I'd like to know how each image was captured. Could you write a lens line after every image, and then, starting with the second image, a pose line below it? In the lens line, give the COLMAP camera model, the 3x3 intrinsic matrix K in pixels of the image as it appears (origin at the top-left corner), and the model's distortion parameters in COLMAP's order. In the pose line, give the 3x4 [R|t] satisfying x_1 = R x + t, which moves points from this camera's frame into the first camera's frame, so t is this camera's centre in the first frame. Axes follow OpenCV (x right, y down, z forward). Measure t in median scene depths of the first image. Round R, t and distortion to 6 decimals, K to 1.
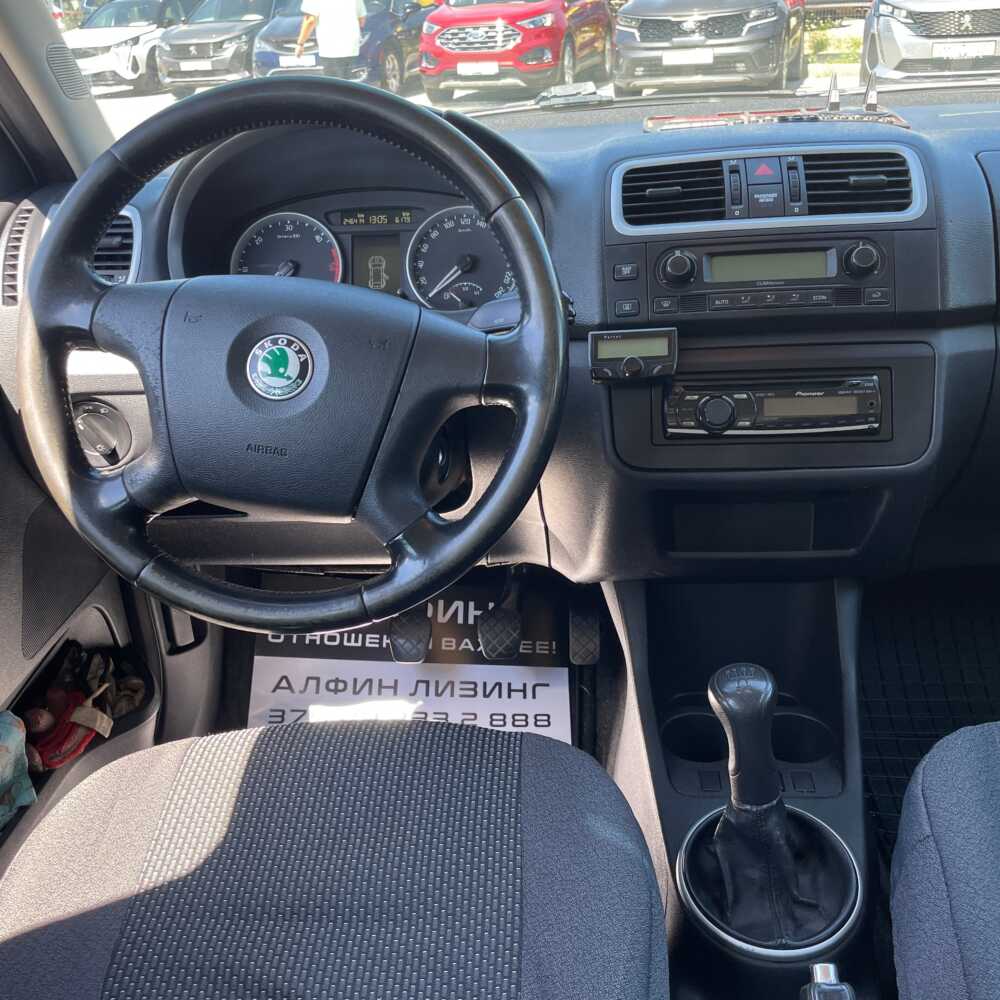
lens RADIAL K [[1004.2, 0, 499.3], [0, 1004.2, 505.4], [0, 0, 1]] dist [0.085818, -0.124488]
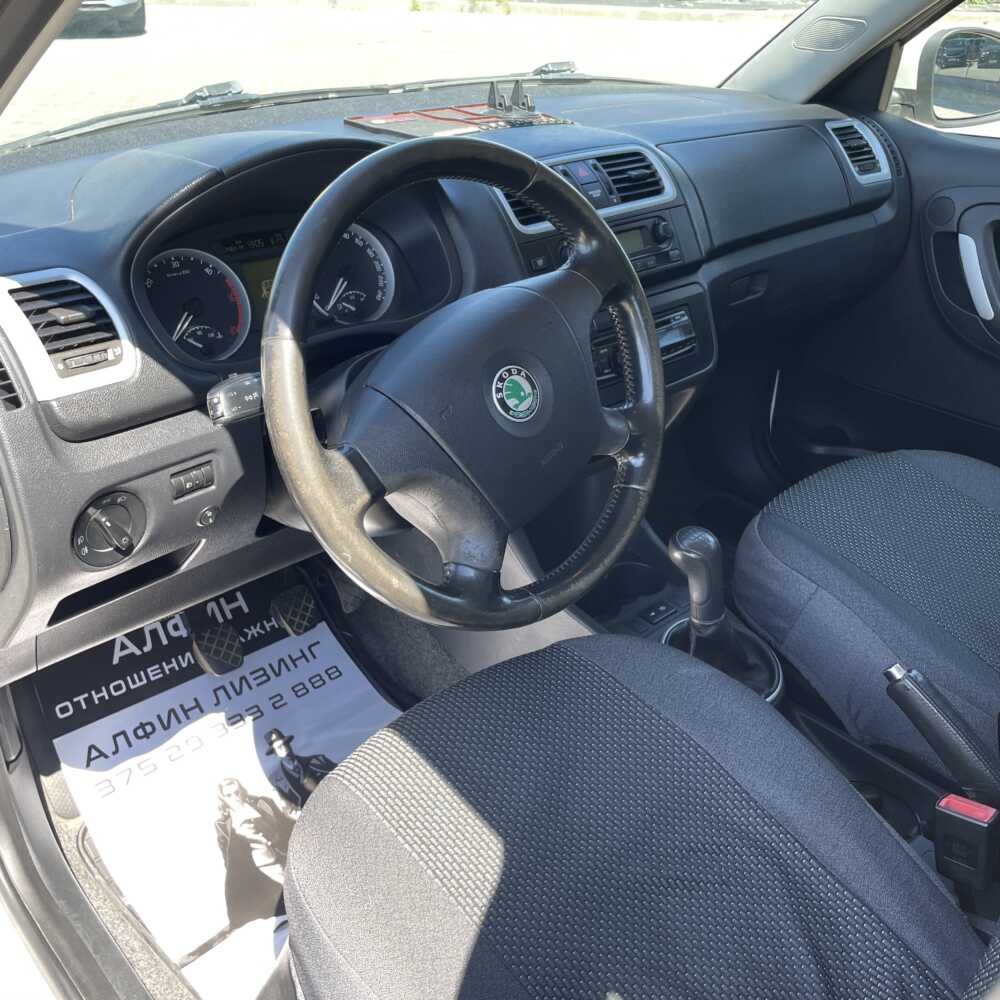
lens RADIAL K [[957.9, 0, 468.3], [0, 957.9, 494.2], [0, 0, 1]] dist [0.057856, -0.013126]
pose [[0.714535, -0.294906, 0.634406, -0.657770], [0.254322, 0.954266, 0.157150, -0.142771], [-0.651736, 0.049054, 0.756858, 0.147150]]
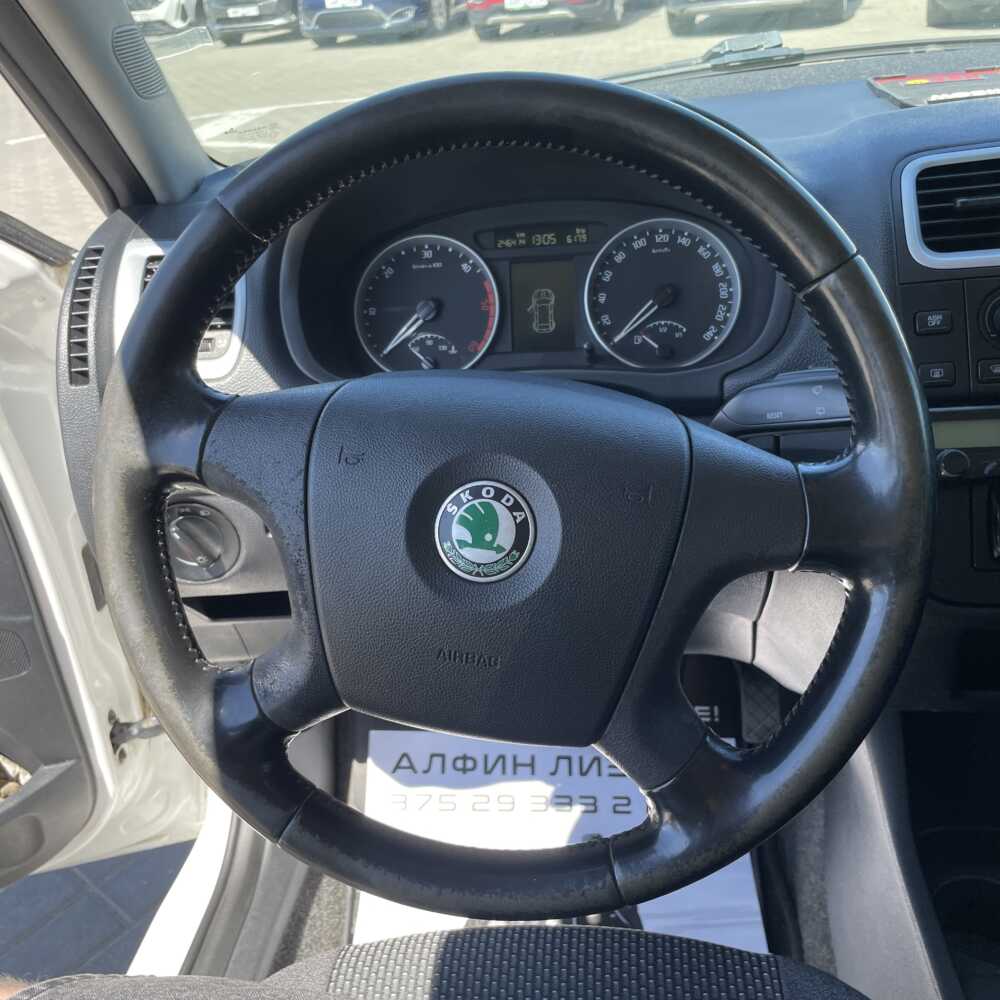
lens RADIAL K [[995.0, 0, 497.3], [0, 995.0, 510.5], [0, 0, 1]] dist [0.086838, -0.151416]
pose [[0.998072, -0.017227, -0.059622, -0.114290], [0.020861, 0.997927, 0.060882, -0.127209], [0.058449, -0.062009, 0.996363, 0.239087]]
